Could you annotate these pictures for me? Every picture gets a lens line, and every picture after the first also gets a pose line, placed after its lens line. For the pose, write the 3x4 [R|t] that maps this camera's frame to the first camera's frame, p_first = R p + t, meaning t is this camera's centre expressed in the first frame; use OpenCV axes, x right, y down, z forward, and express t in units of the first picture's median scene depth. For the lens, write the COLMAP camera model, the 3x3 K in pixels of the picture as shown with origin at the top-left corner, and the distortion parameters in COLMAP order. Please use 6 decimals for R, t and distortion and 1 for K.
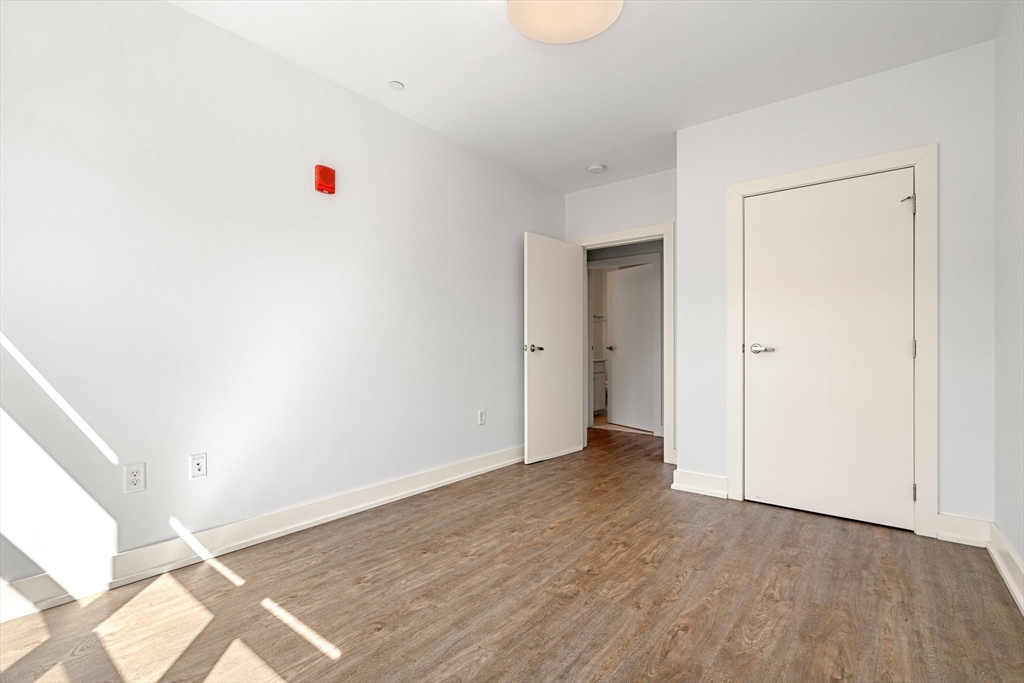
lens RADIAL K [[467.4, 0, 510.3], [0, 467.4, 342.3], [0, 0, 1]] dist [0.006397, 0.001150]
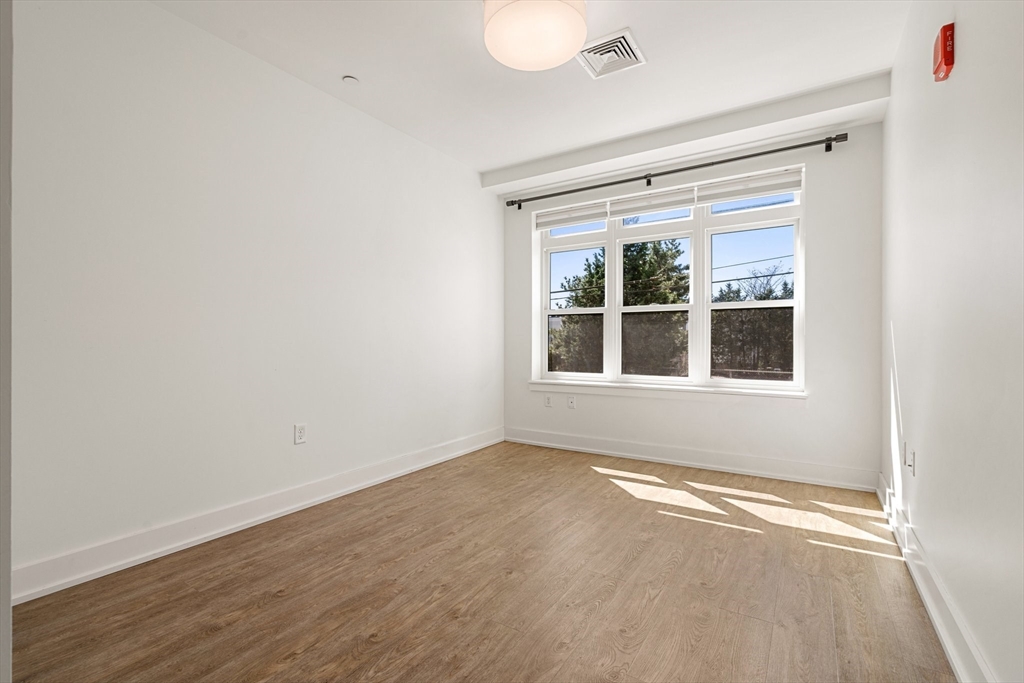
lens RADIAL K [[467.4, 0, 512.4], [0, 467.4, 334.5], [0, 0, 1]] dist [0.006397, 0.001150]
pose [[-0.995397, -0.000254, -0.095839, 0.269580], [0.001980, 0.999728, -0.023219, 0.026730], [0.095819, -0.023302, -0.995126, 2.066527]]
